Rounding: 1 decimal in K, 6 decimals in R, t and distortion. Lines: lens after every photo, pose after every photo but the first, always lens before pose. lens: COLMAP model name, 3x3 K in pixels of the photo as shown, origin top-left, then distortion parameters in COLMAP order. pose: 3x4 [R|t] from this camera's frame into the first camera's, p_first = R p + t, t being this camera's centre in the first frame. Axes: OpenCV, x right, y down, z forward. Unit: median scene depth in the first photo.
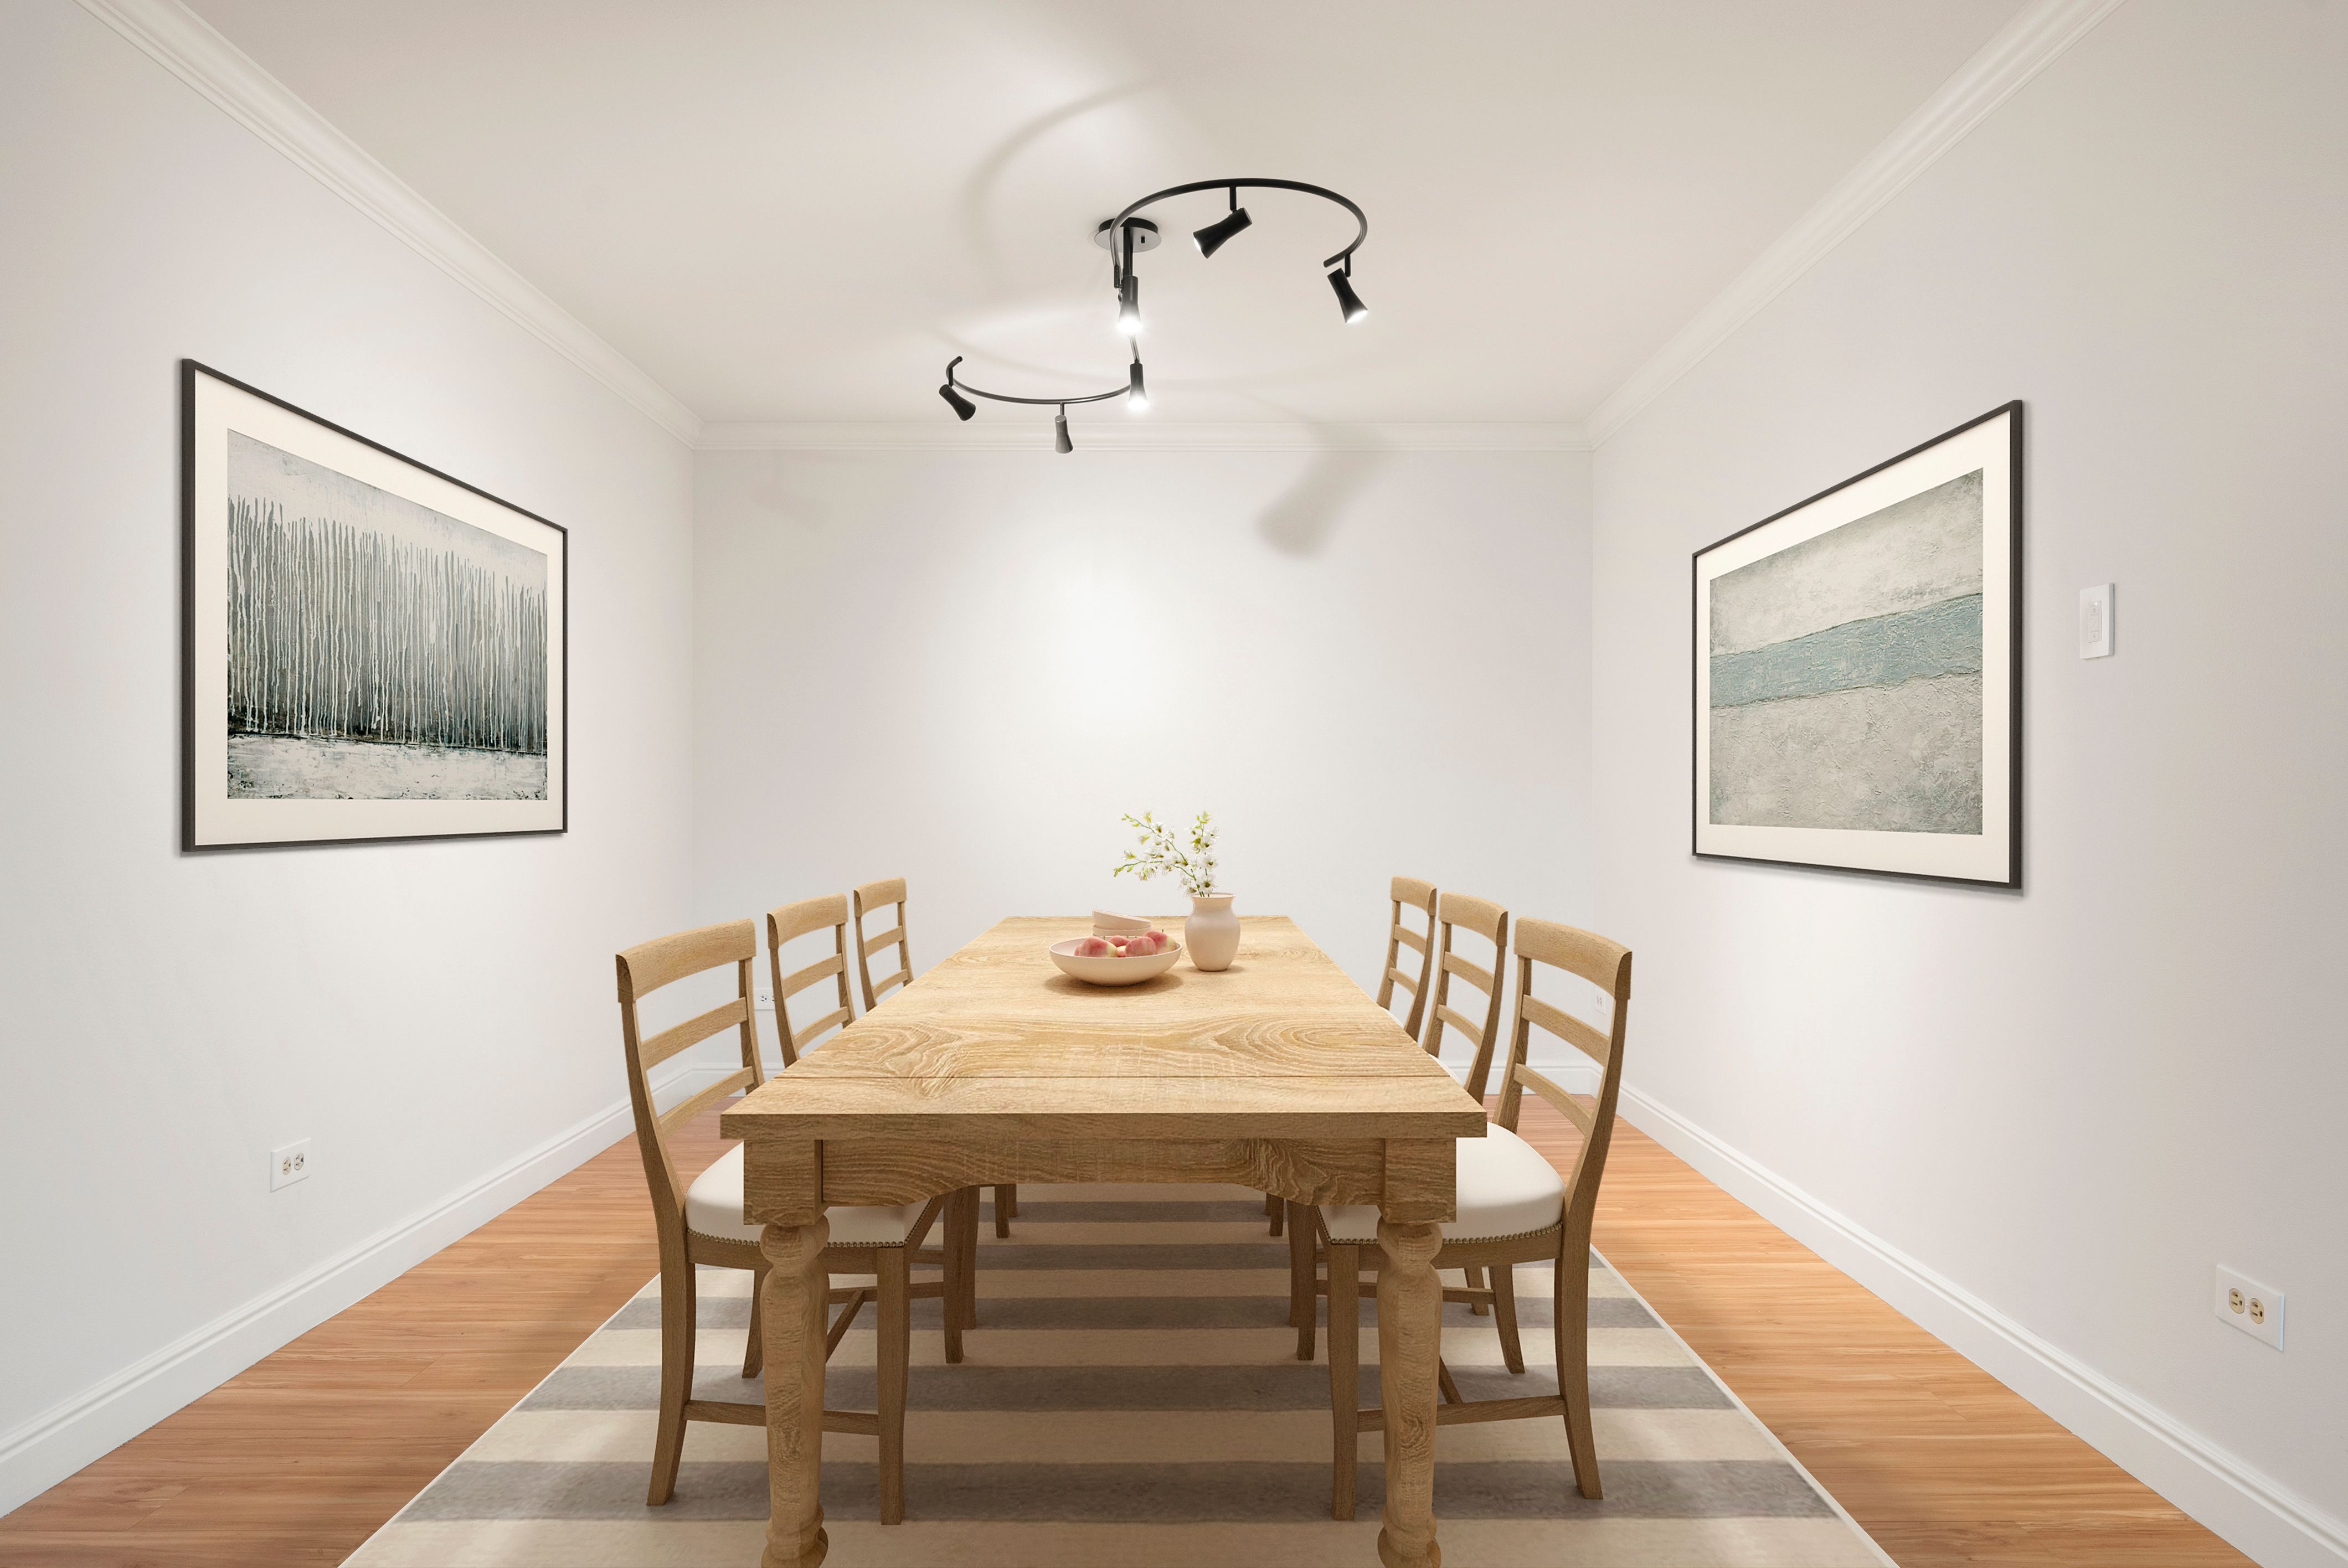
lens RADIAL K [[1444.5, 0, 1174.3], [0, 1444.5, 782.3], [0, 0, 1]] dist [0.000341, 0.001072]
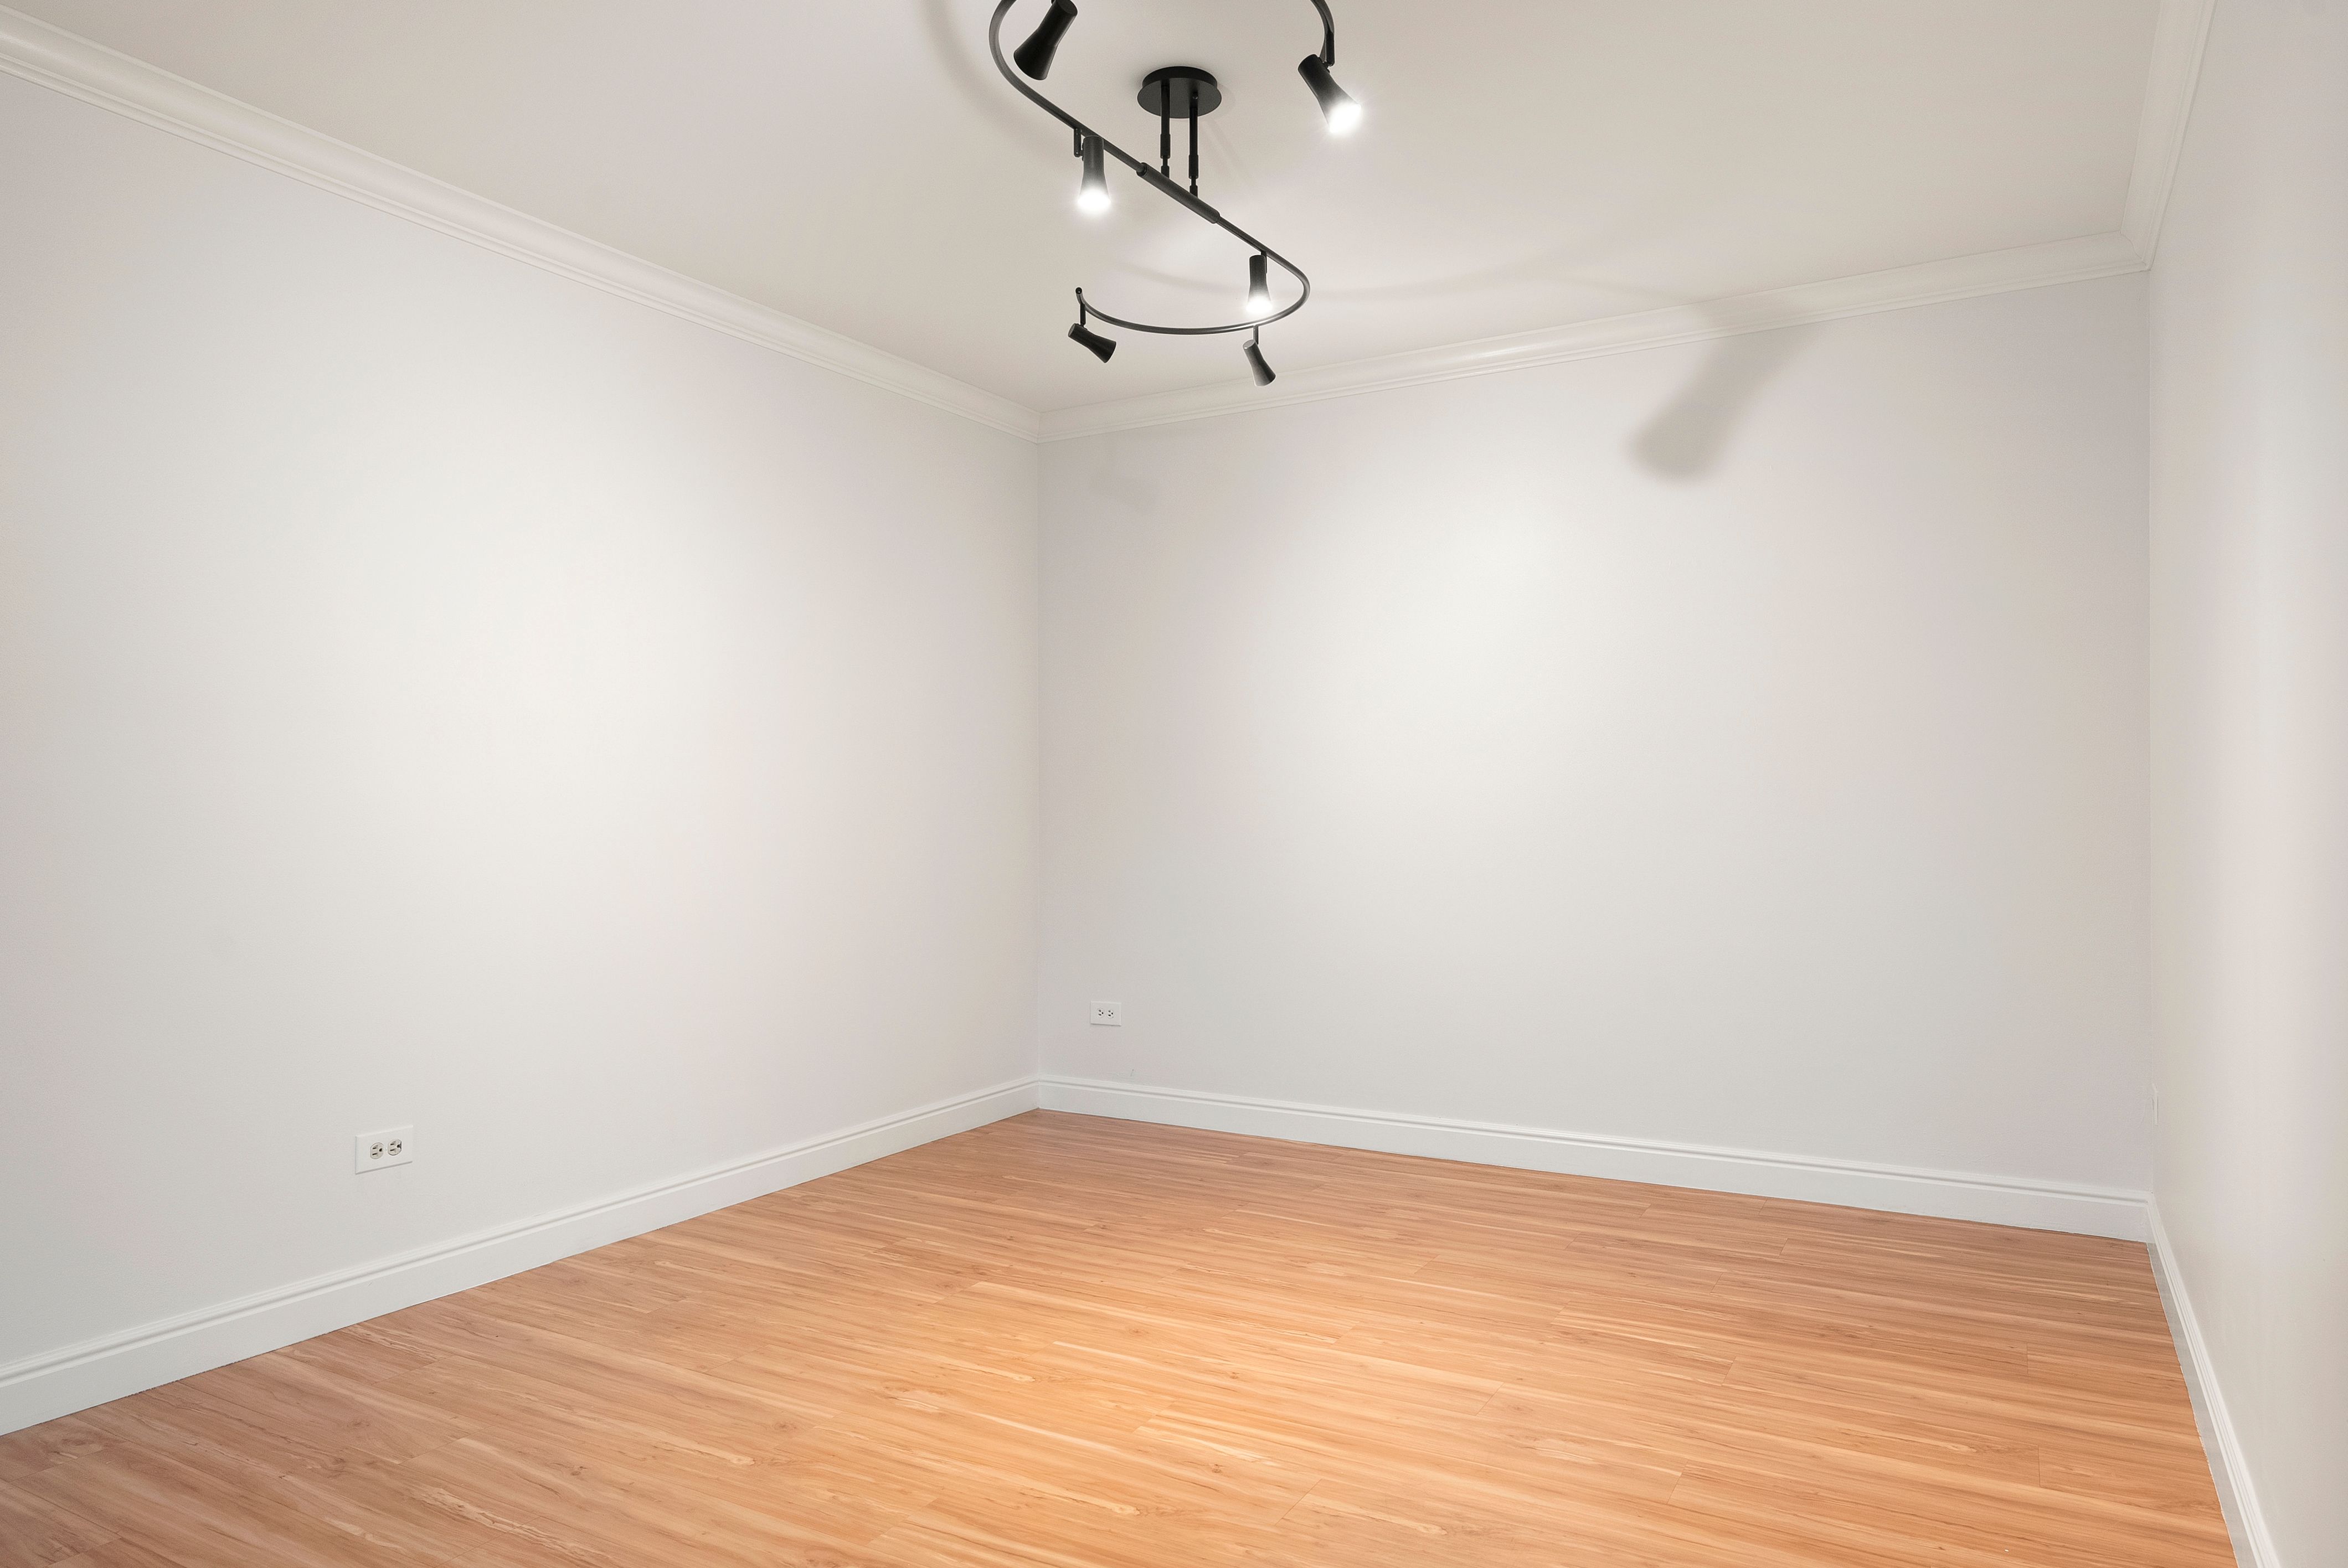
lens RADIAL K [[1459.0, 0, 1174.0], [0, 1459.0, 784.0], [0, 0, 1]] dist [0.000171, -0.000825]
pose [[0.864957, -0.009739, -0.501752, 0.390900], [0.011340, 0.999936, 0.000140, 0.001037], [0.501718, -0.005811, 0.865012, 0.325139]]
